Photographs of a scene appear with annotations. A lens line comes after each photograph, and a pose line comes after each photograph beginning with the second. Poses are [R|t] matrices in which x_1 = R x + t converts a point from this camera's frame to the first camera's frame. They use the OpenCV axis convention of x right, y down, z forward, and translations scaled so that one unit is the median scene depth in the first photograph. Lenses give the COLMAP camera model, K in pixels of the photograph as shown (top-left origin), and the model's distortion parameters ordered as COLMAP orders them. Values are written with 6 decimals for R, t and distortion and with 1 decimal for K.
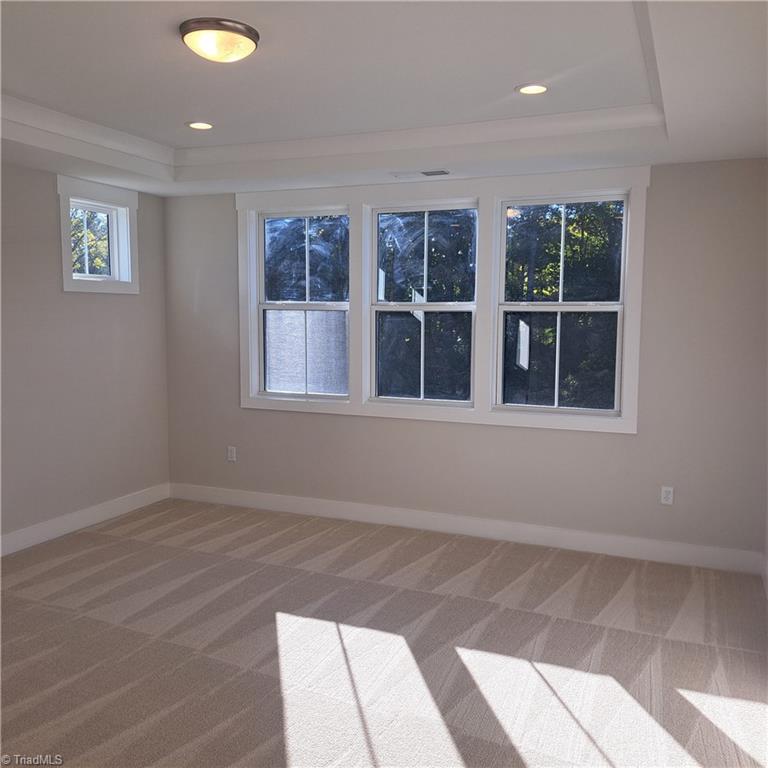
lens RADIAL K [[750.0, 0, 378.1], [0, 750.0, 388.5], [0, 0, 1]] dist [0.043754, 0.000000]
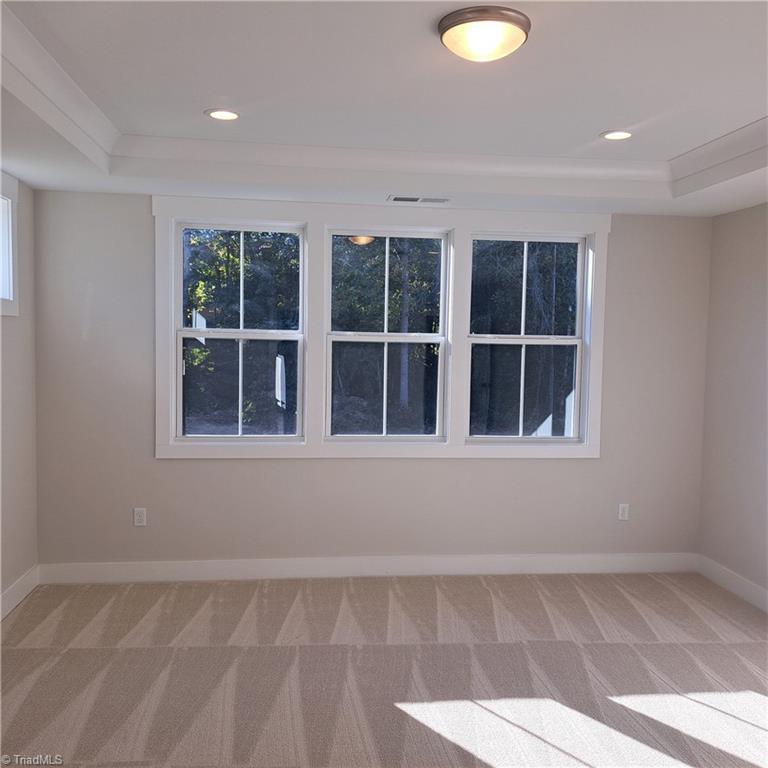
lens RADIAL K [[750.0, 0, 380.6], [0, 750.0, 379.0], [0, 0, 1]] dist [0.043754, 0.000000]
pose [[0.864873, -0.015184, 0.501761, -0.435741], [0.038425, 0.998612, -0.036012, -0.024118], [-0.500518, 0.050426, 0.864256, 0.201857]]
